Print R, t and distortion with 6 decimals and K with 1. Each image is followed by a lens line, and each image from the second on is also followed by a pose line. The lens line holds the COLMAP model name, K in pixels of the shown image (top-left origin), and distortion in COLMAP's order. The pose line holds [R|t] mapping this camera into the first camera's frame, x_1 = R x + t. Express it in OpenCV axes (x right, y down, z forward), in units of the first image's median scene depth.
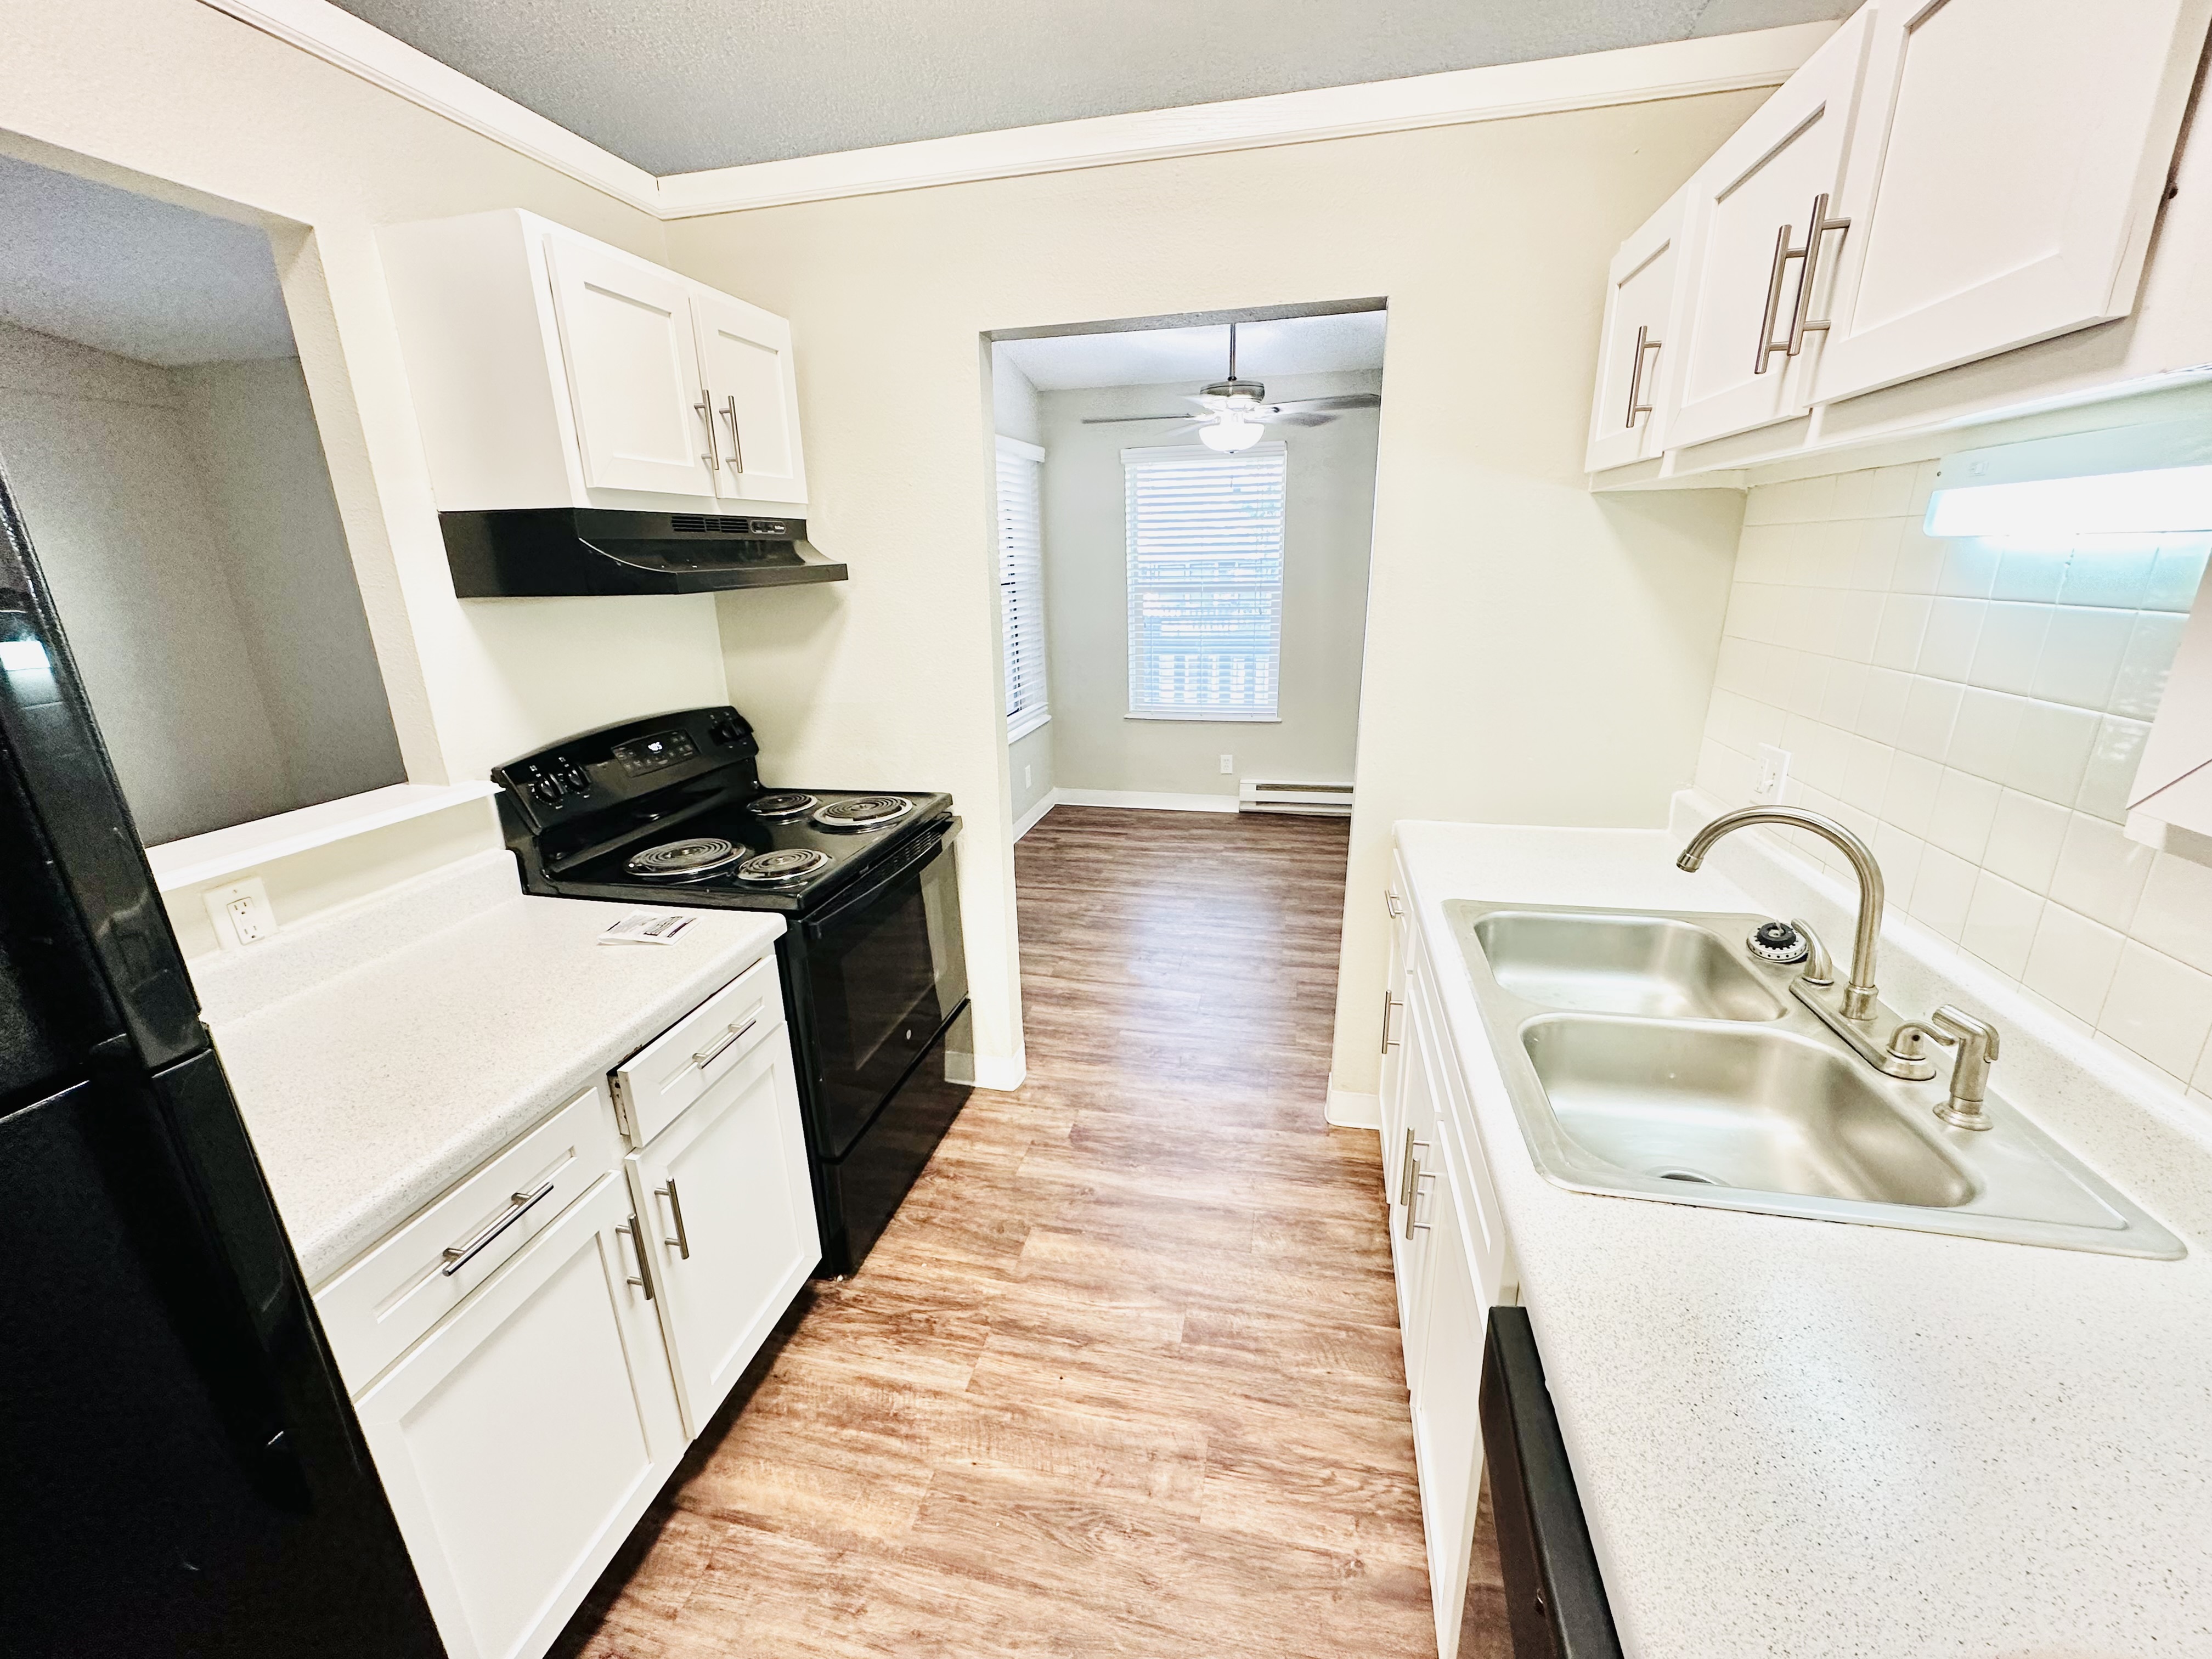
lens RADIAL K [[884.1, 0, 1115.3], [0, 884.1, 821.7], [0, 0, 1]] dist [0.001205, 0.000030]
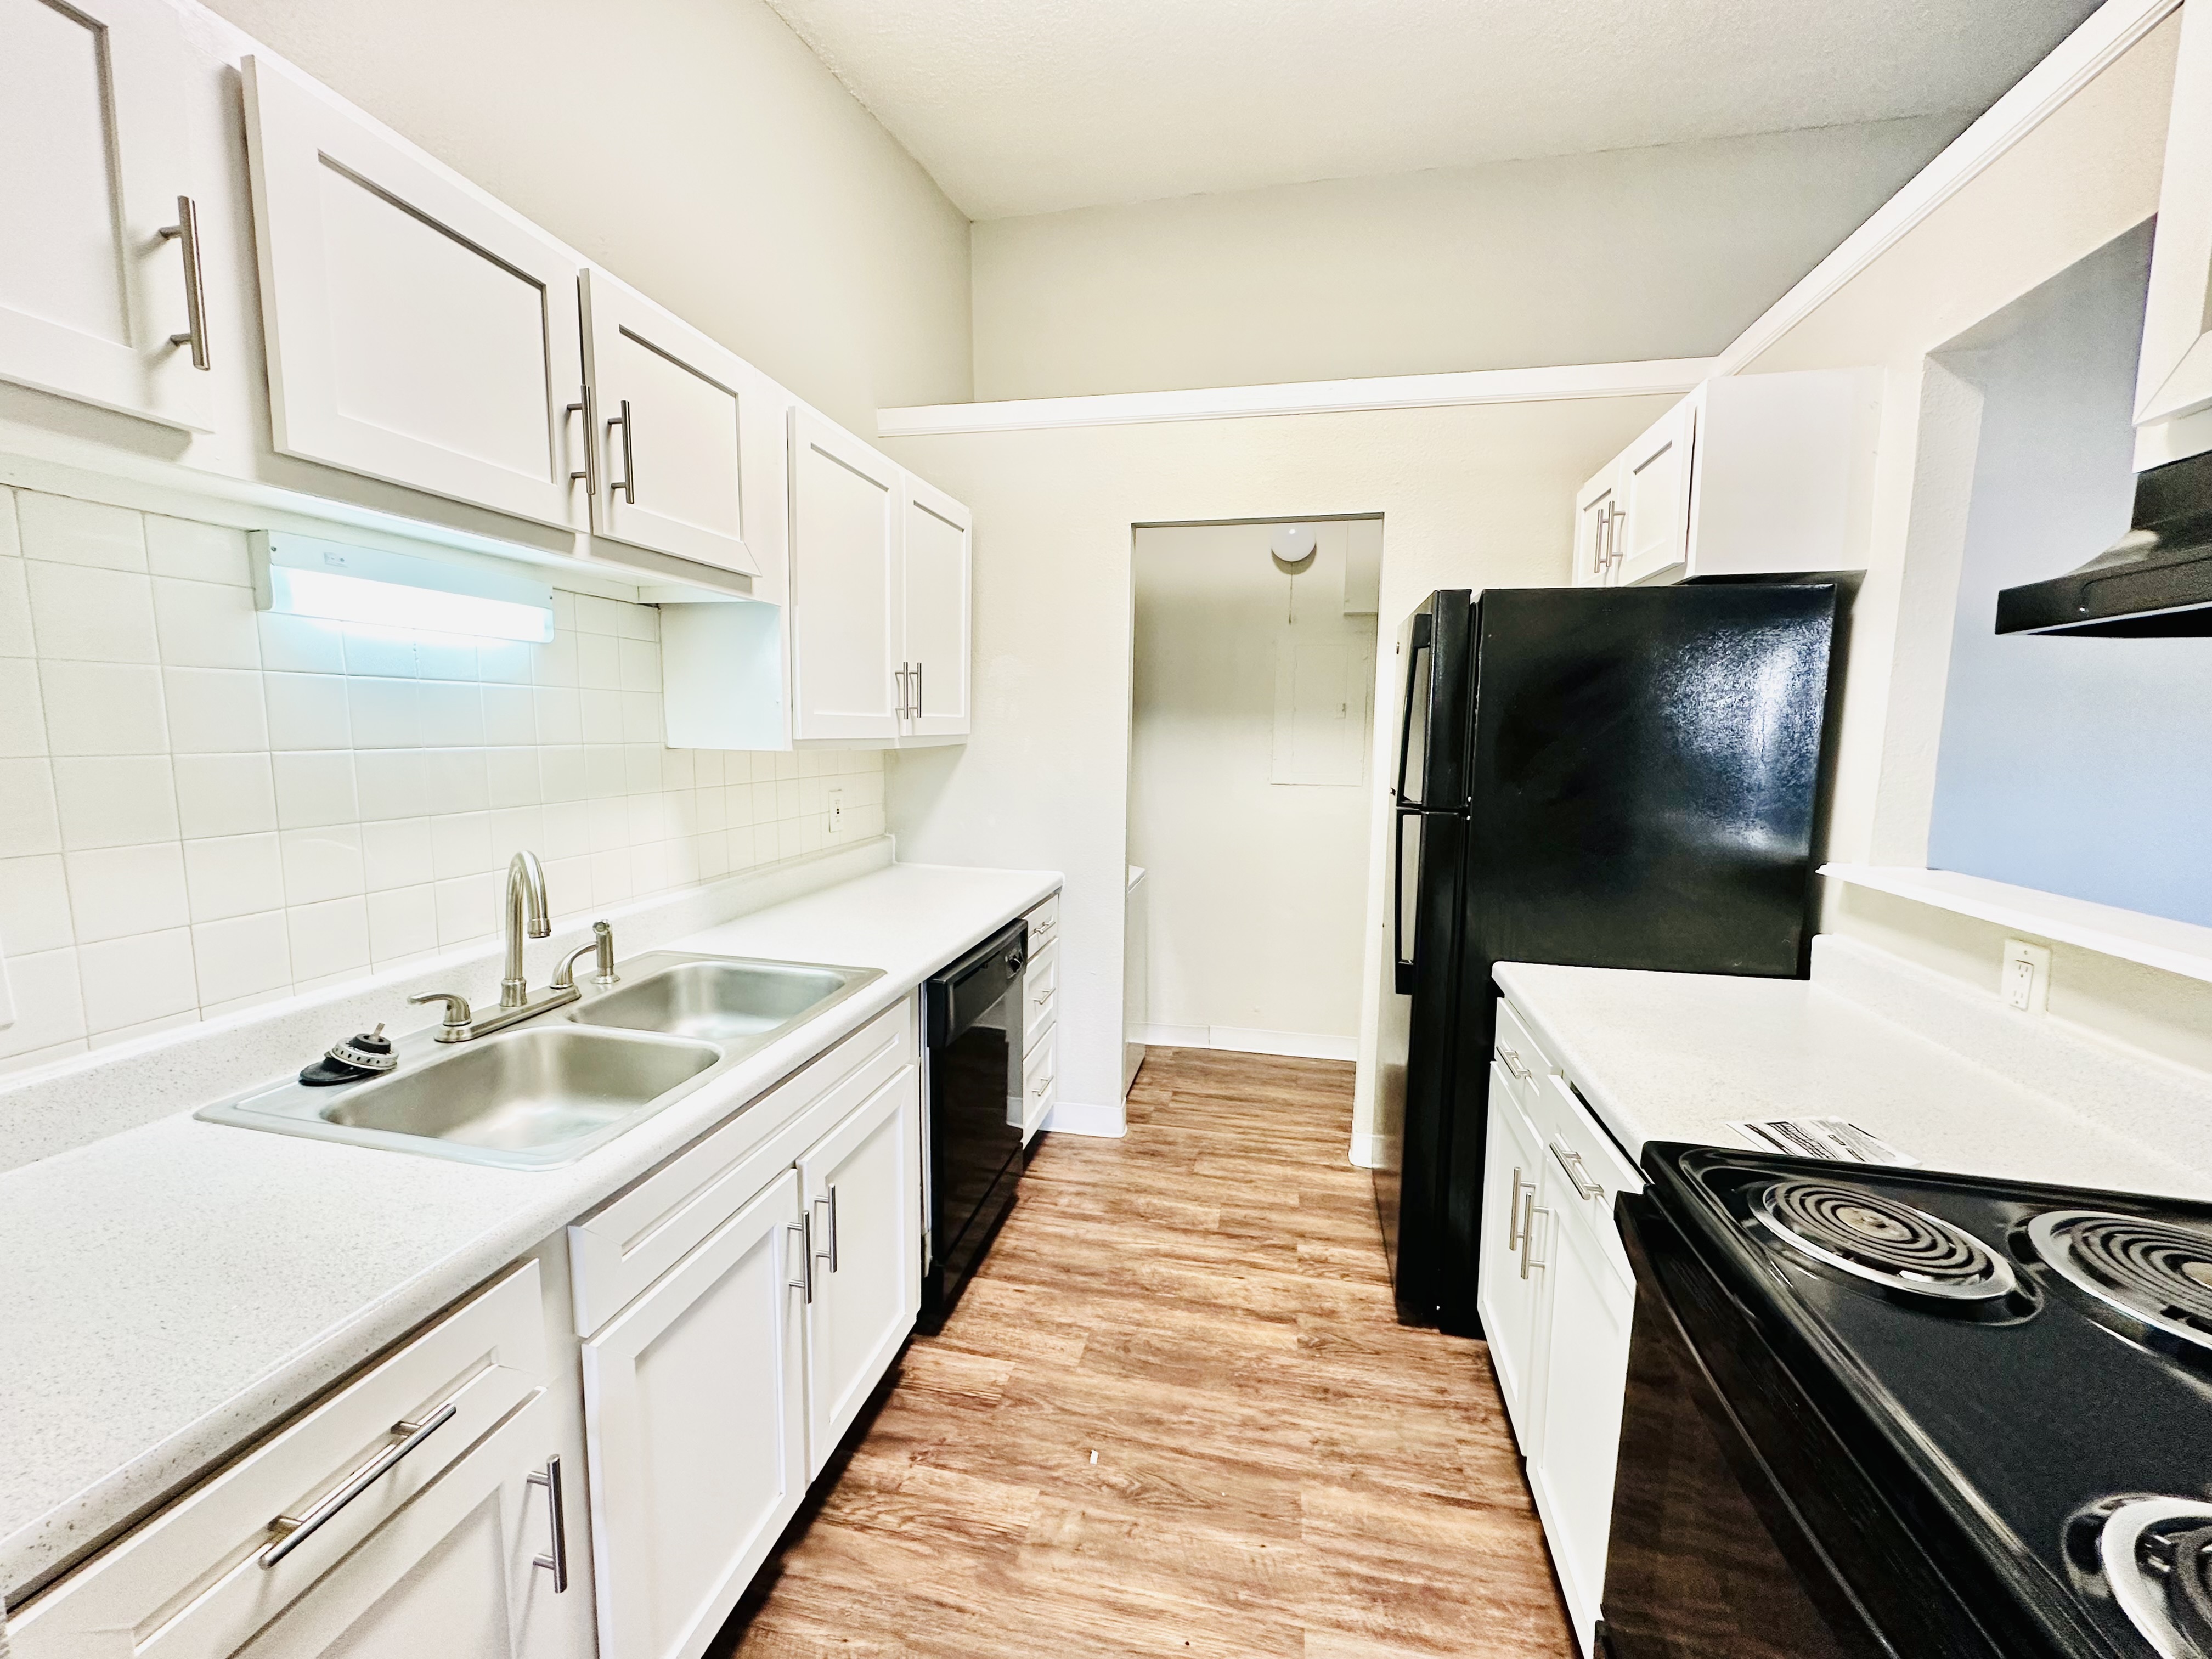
lens RADIAL K [[884.1, 0, 1106.0], [0, 884.1, 830.5], [0, 0, 1]] dist [0.001205, 0.000030]
pose [[-0.999927, 0.011571, 0.003474, -0.000263], [0.011995, 0.916573, 0.399688, -0.391621], [0.001441, 0.399701, -0.916644, 1.634326]]
